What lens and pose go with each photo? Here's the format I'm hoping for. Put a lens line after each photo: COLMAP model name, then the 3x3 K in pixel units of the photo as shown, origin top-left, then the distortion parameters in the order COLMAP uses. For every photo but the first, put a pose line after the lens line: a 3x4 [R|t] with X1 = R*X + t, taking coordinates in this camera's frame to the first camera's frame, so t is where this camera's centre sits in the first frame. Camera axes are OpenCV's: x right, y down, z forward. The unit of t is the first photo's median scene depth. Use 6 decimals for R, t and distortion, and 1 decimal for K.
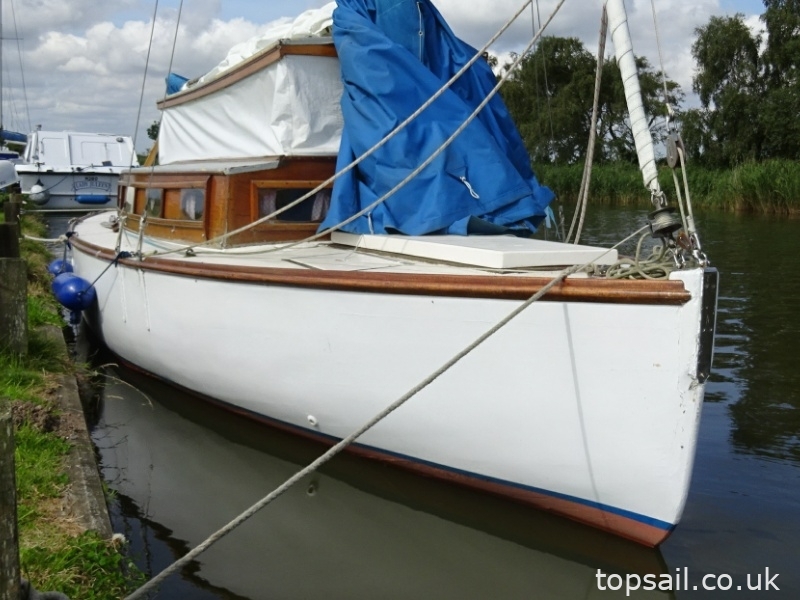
lens RADIAL K [[1147.5, 0, 400.0], [0, 1147.5, 300.0], [0, 0, 1]] dist [0.037291, 0.025628]
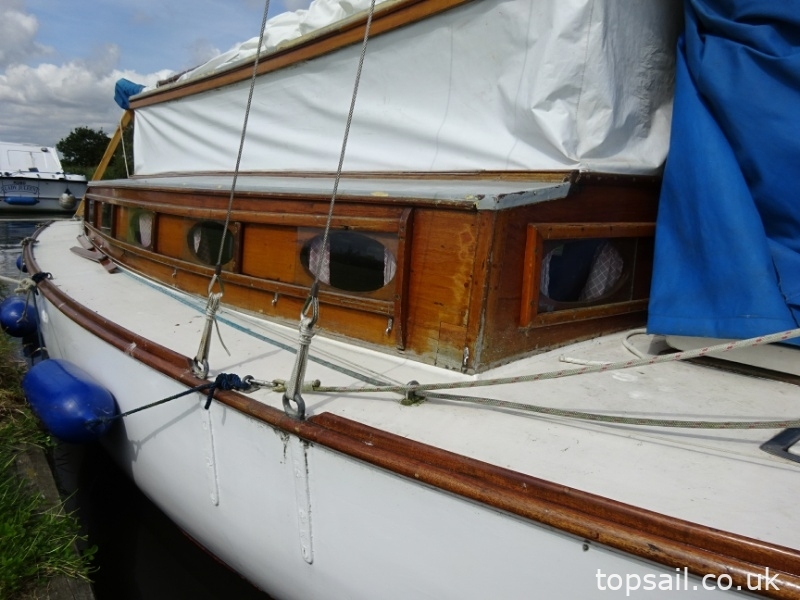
lens RADIAL K [[691.6, 0, 400.0], [0, 691.6, 300.0], [0, 0, 1]] dist [0.067784, -0.220974]
pose [[0.966788, -0.007462, 0.255471, -0.221934], [-0.006314, 0.998571, 0.053062, -0.078053], [-0.255502, -0.052913, 0.965359, 0.659503]]
